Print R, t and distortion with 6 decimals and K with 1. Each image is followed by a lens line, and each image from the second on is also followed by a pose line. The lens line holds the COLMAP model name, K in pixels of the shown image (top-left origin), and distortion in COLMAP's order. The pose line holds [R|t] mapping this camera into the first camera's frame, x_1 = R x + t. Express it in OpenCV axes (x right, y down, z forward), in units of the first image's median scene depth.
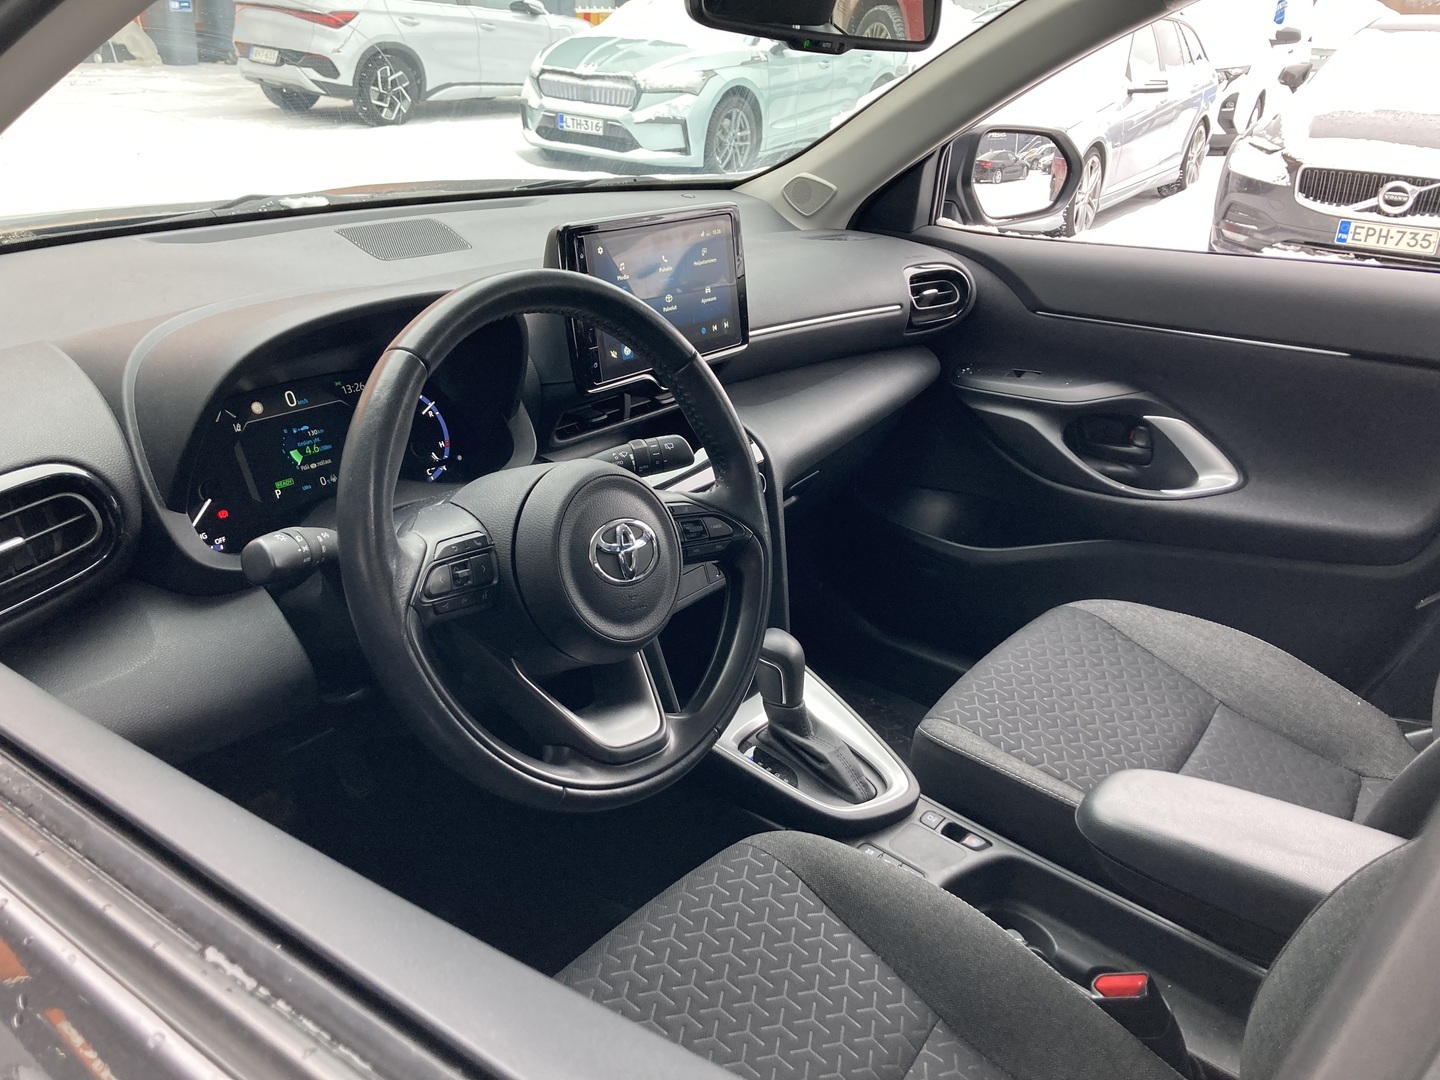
lens RADIAL K [[1163.3, 0, 719.0], [0, 1163.3, 541.2], [0, 0, 1]] dist [0.005556, -0.003427]
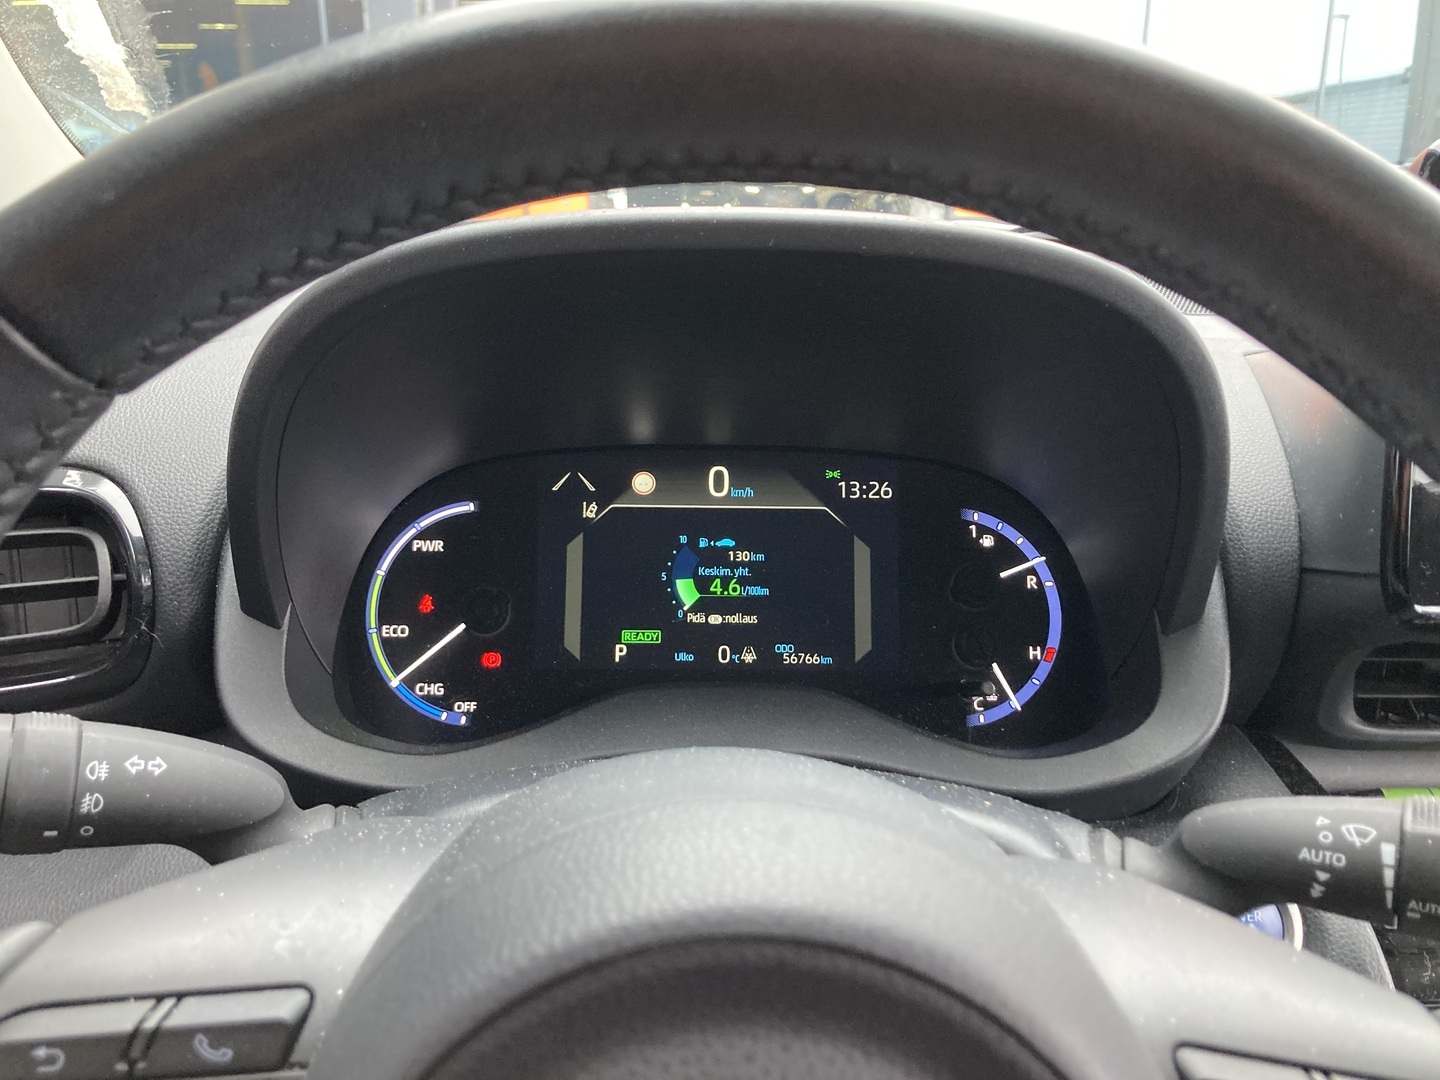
lens RADIAL K [[1163.3, 0, 719.7], [0, 1163.3, 534.2], [0, 0, 1]] dist [0.005556, -0.003427]
pose [[0.617779, 0.175606, -0.766493, 0.023523], [-0.296466, 0.954830, -0.020192, -0.090369], [0.728325, 0.239713, 0.641935, 0.680993]]
